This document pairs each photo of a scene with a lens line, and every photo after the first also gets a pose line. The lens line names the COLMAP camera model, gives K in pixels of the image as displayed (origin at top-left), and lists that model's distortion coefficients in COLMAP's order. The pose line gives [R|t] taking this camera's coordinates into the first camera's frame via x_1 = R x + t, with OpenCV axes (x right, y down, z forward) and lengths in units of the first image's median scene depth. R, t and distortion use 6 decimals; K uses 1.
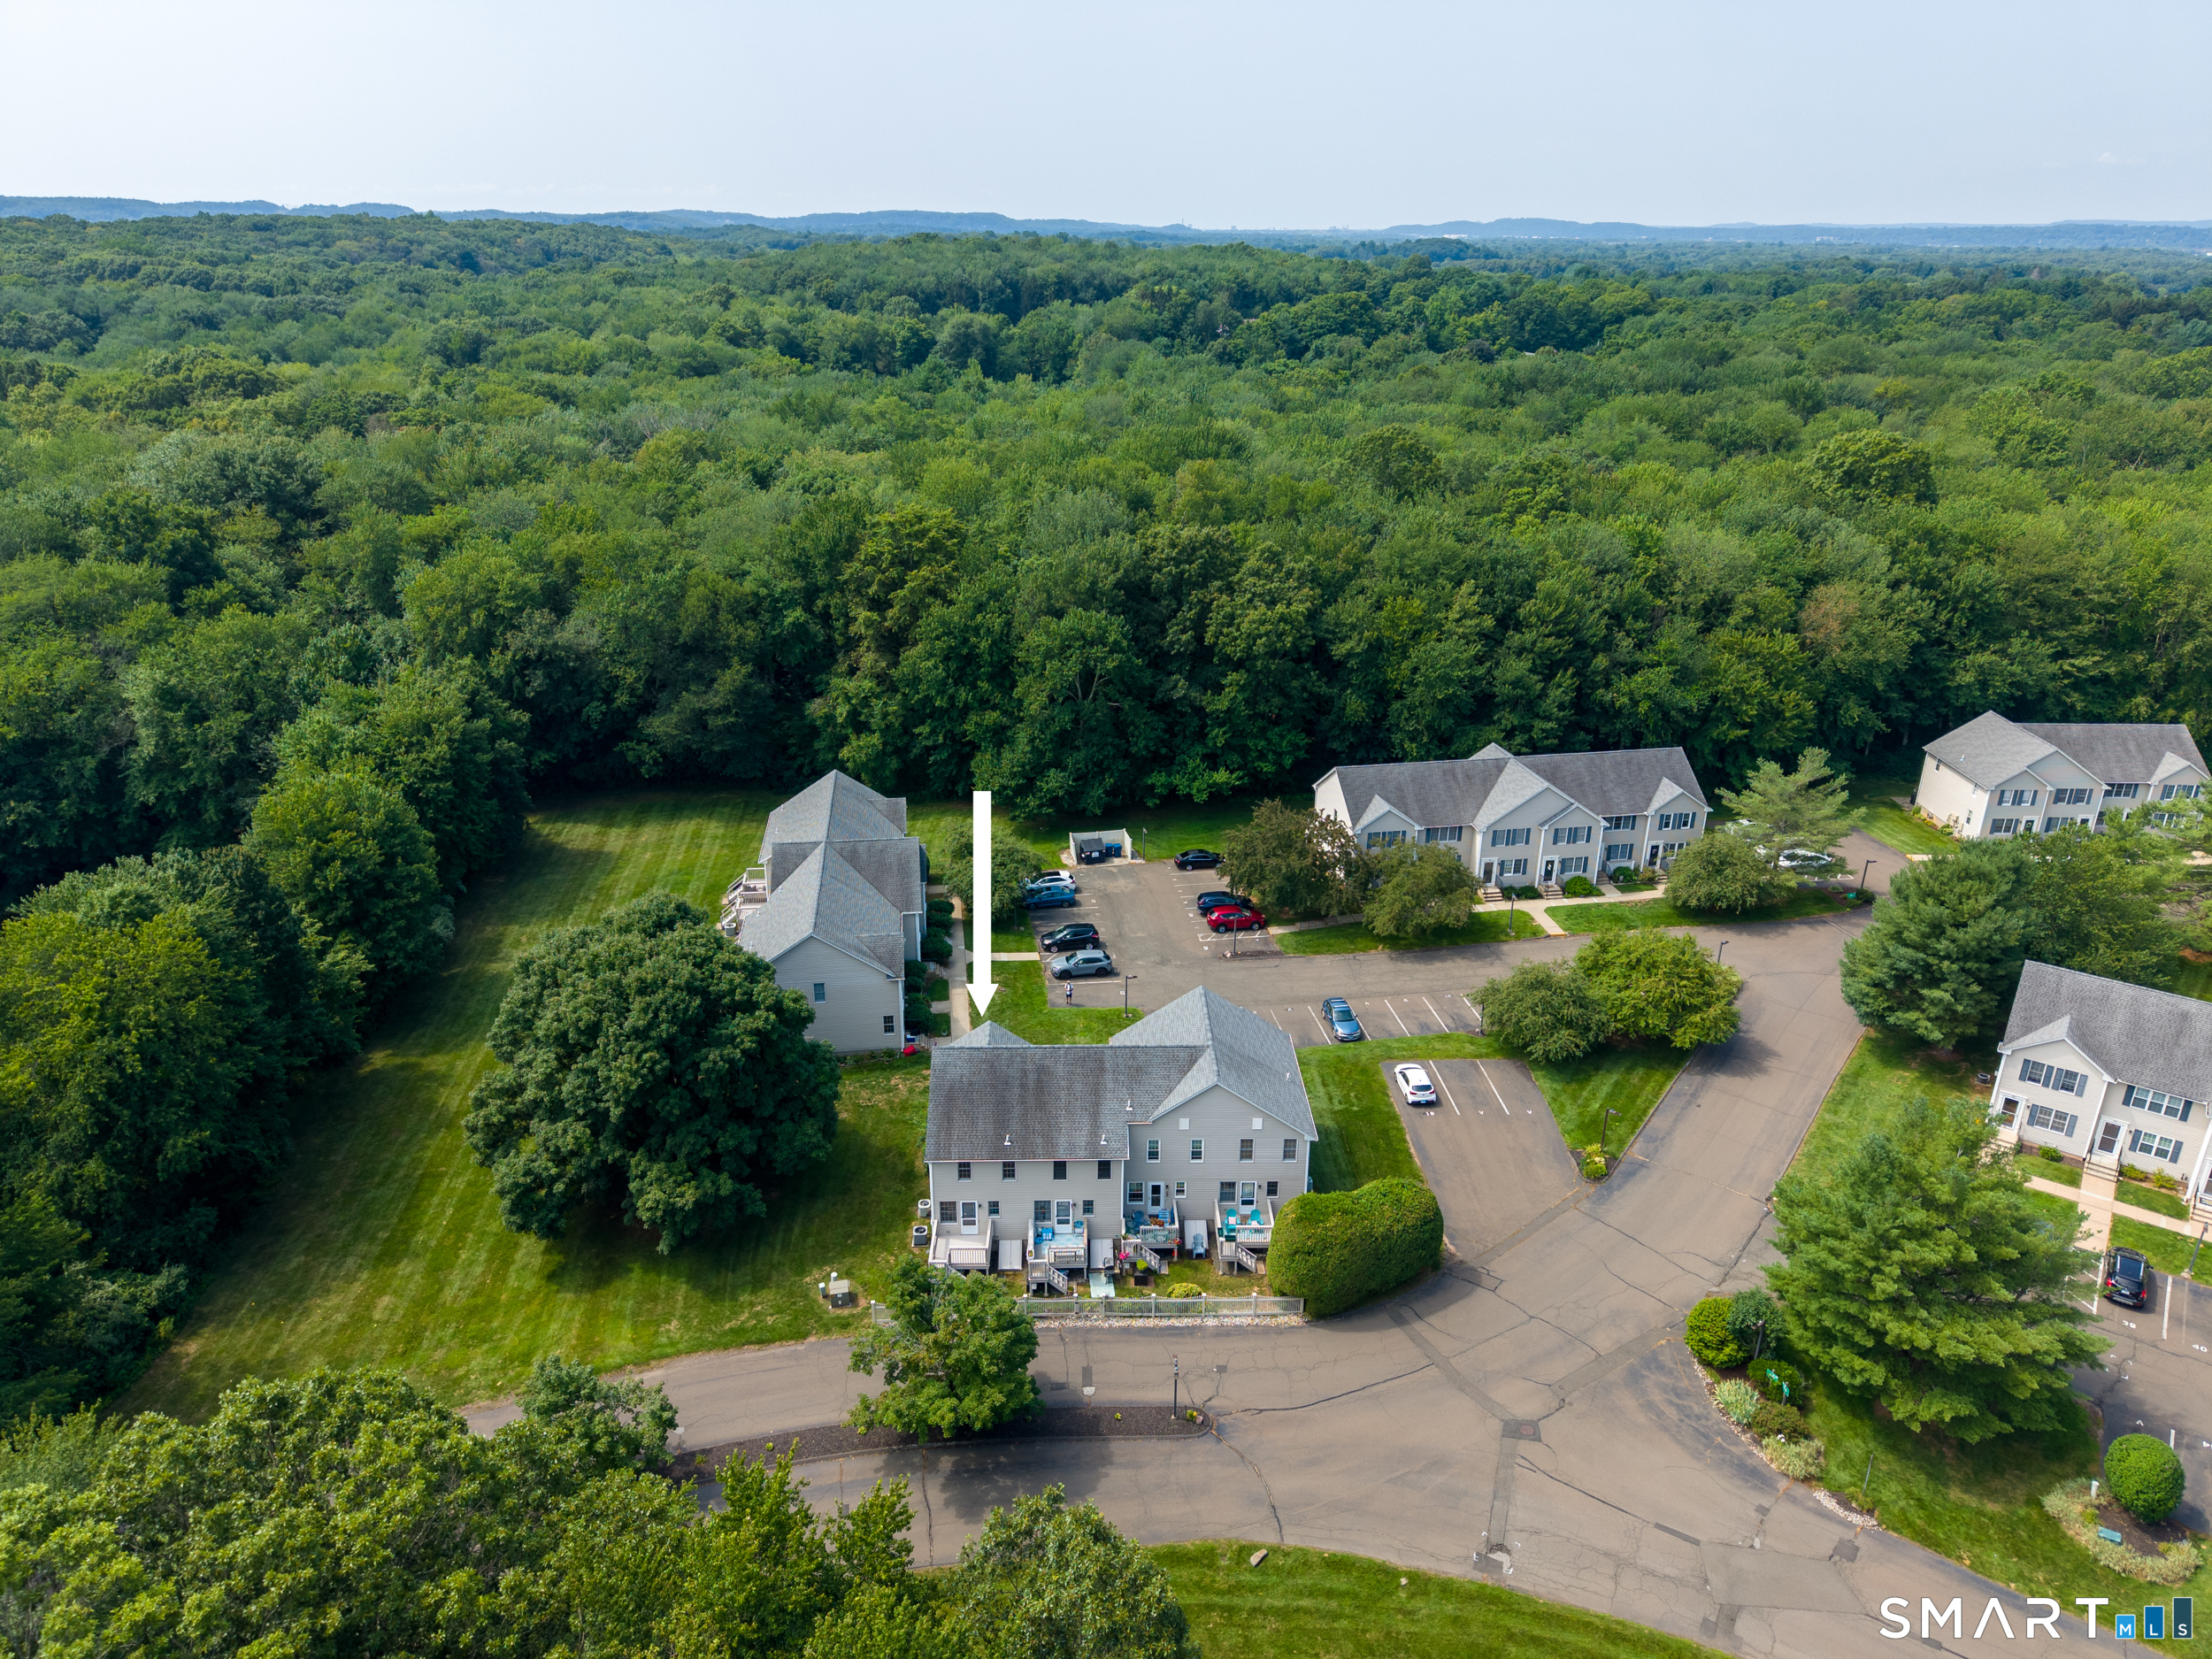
lens RADIAL K [[1484.3, 0, 1108.2], [0, 1484.3, 820.9], [0, 0, 1]] dist [0.035184, -0.035646]
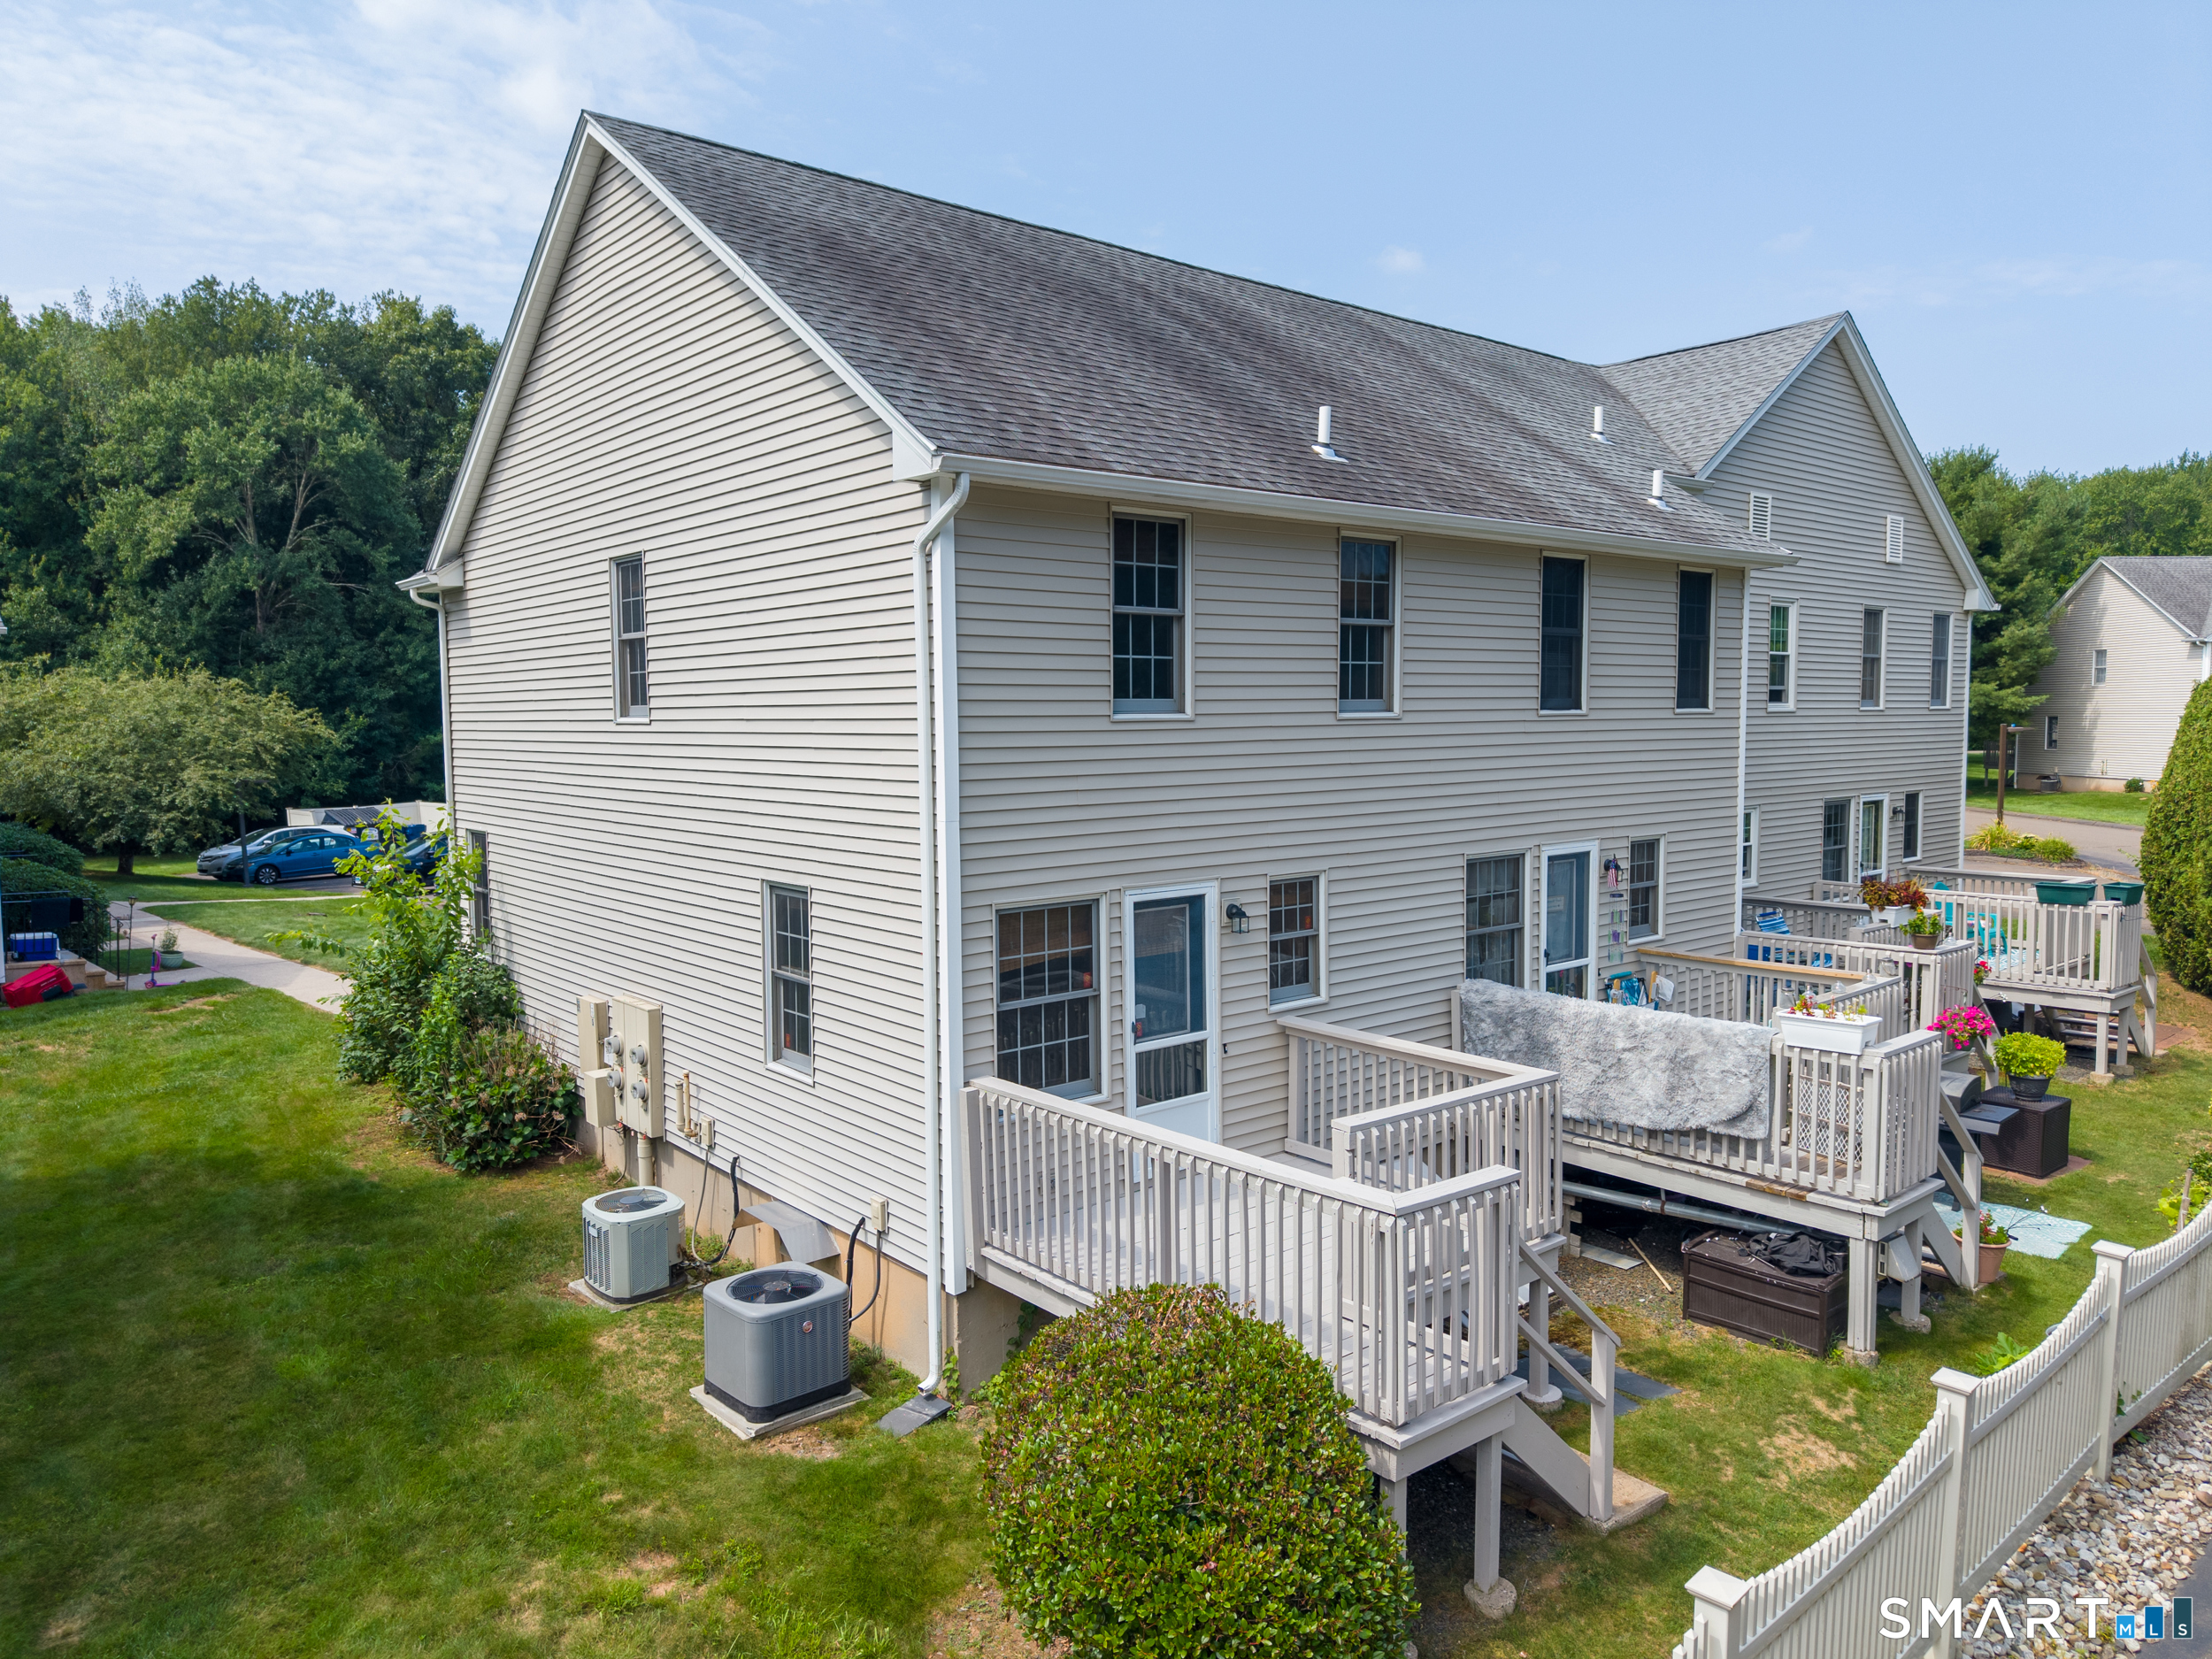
lens RADIAL K [[1484.3, 0, 1108.6], [0, 1484.3, 821.8], [0, 0, 1]] dist [0.035184, -0.035646]
pose [[0.781499, -0.057016, 0.621296, -0.155710], [0.245576, 0.943542, -0.222310, 0.237613], [-0.573544, 0.326311, 0.751378, 0.765909]]
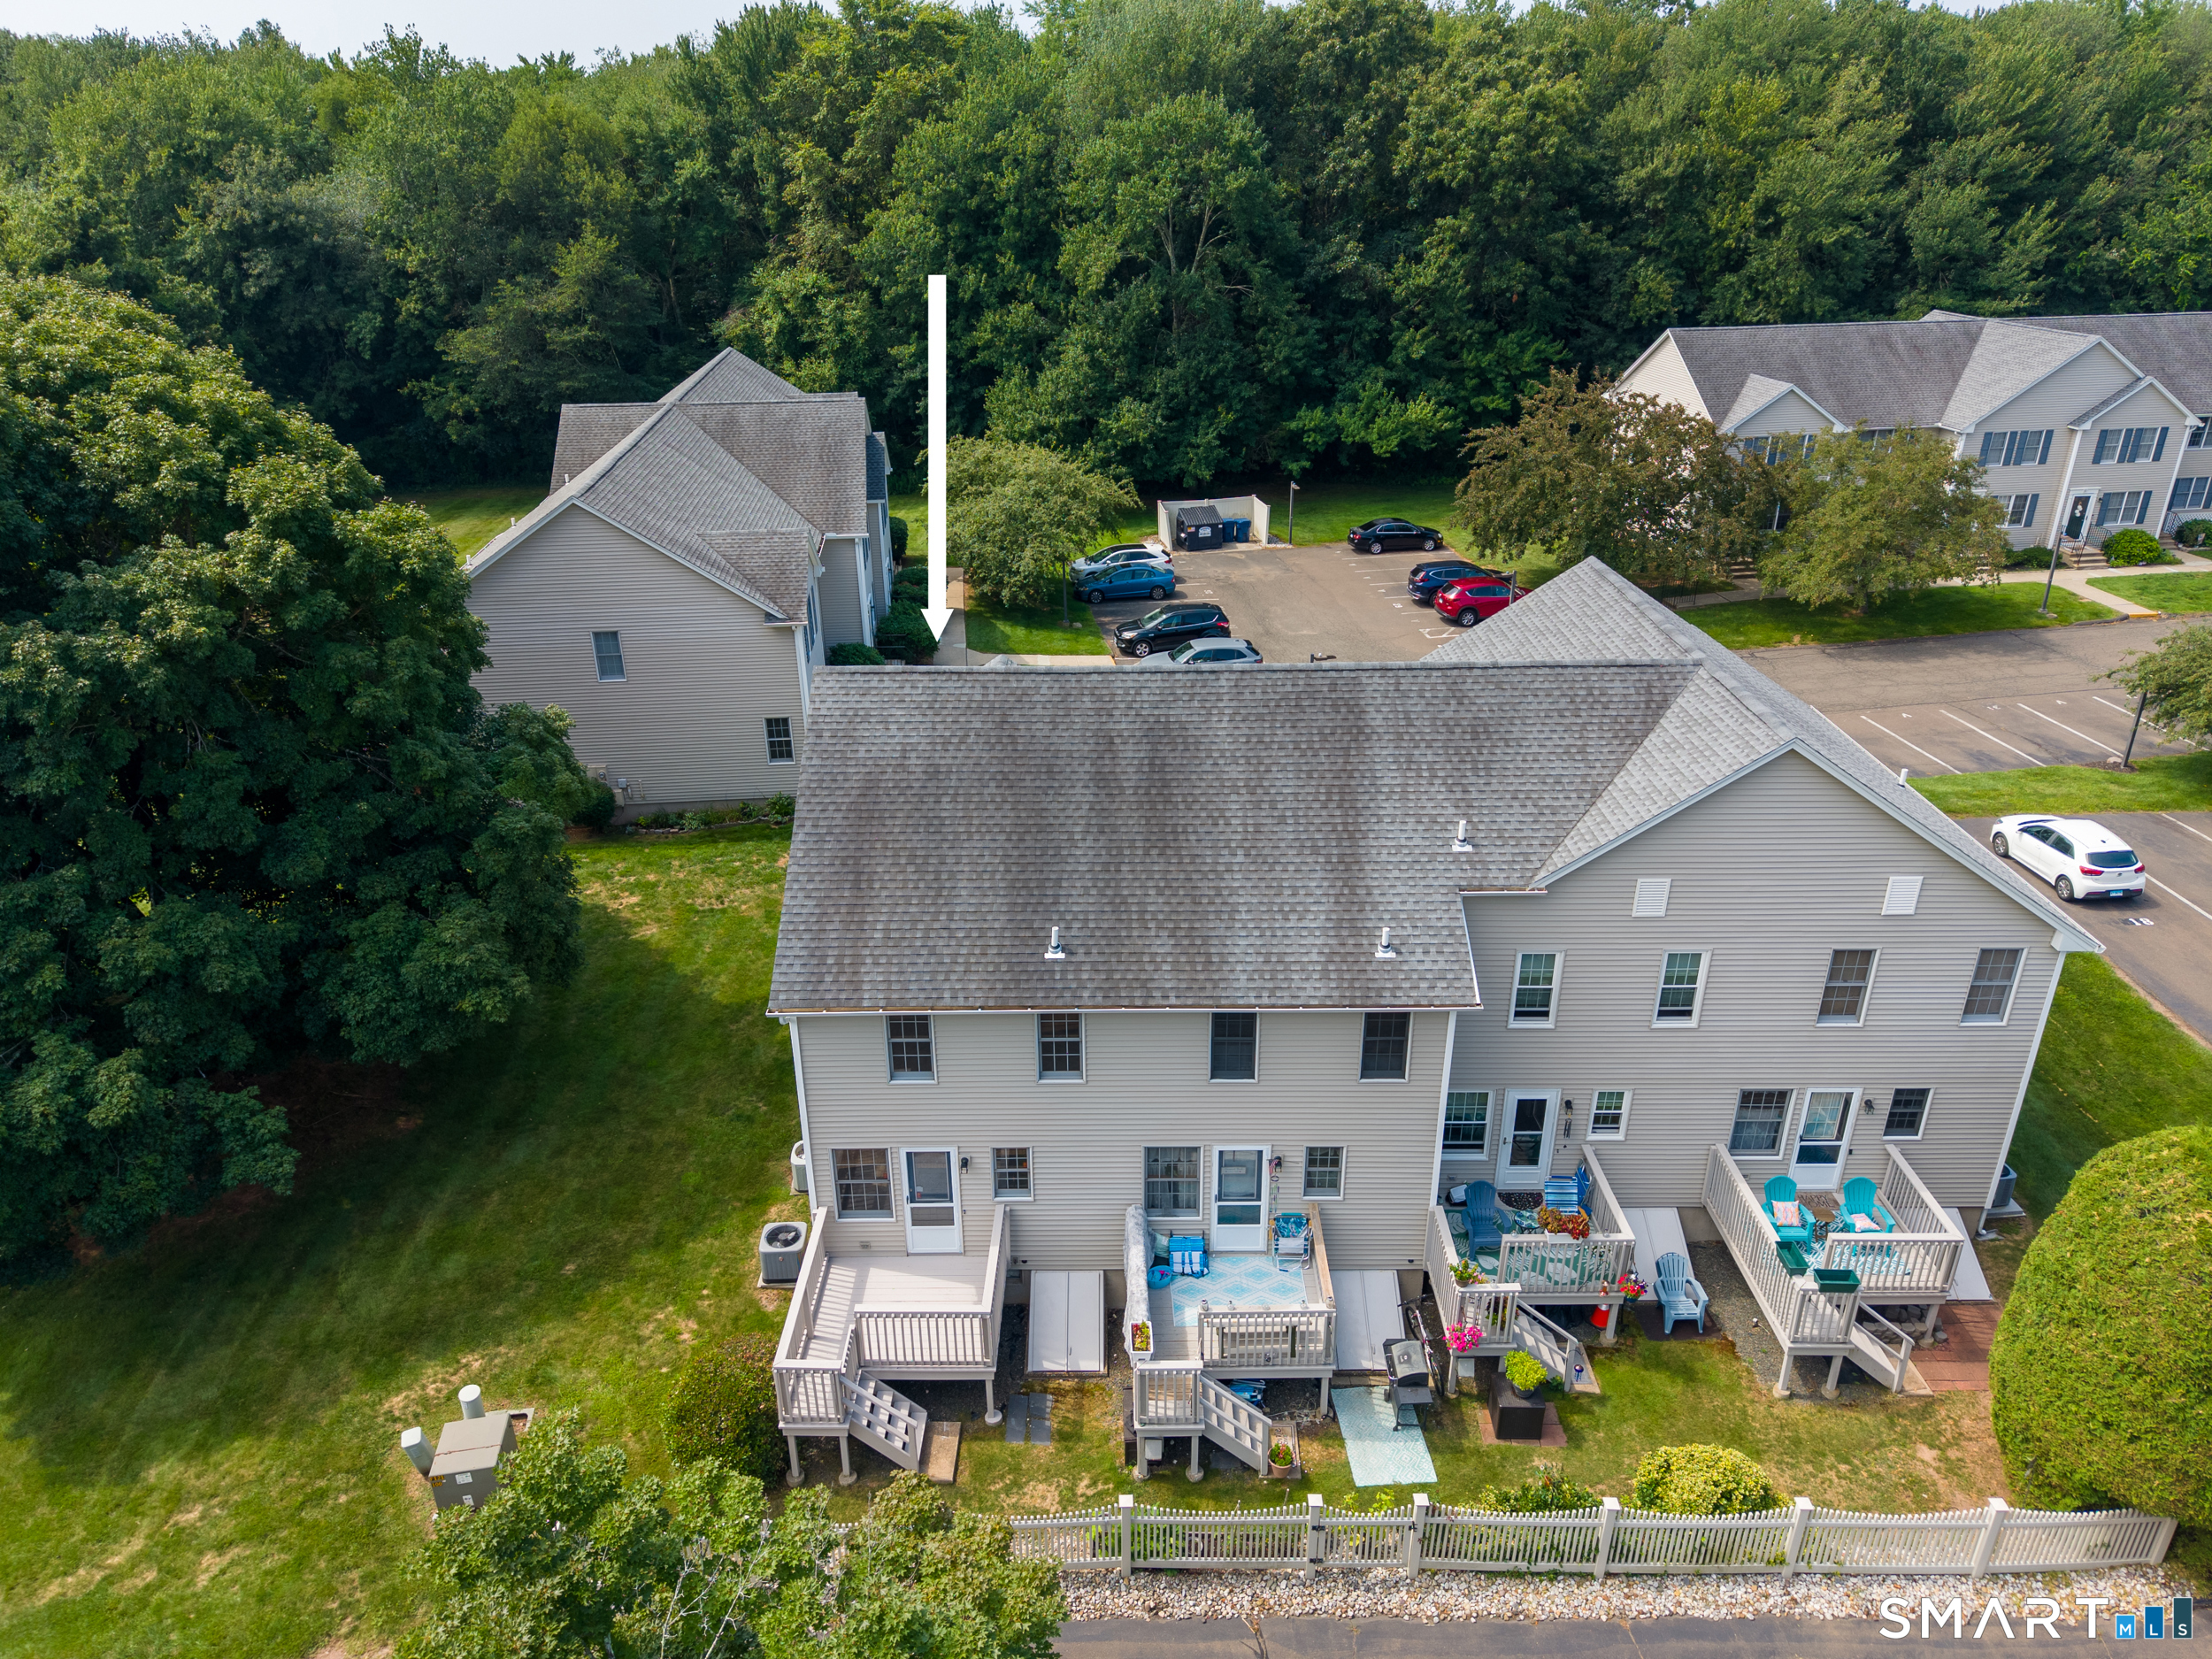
lens RADIAL K [[1484.3, 0, 1106.9], [0, 1484.3, 823.2], [0, 0, 1]] dist [0.035184, -0.035646]
pose [[0.999508, -0.003880, -0.031137, -0.040828], [0.005378, 0.998824, 0.048186, 0.149653], [0.030913, -0.048330, 0.998353, 0.599539]]
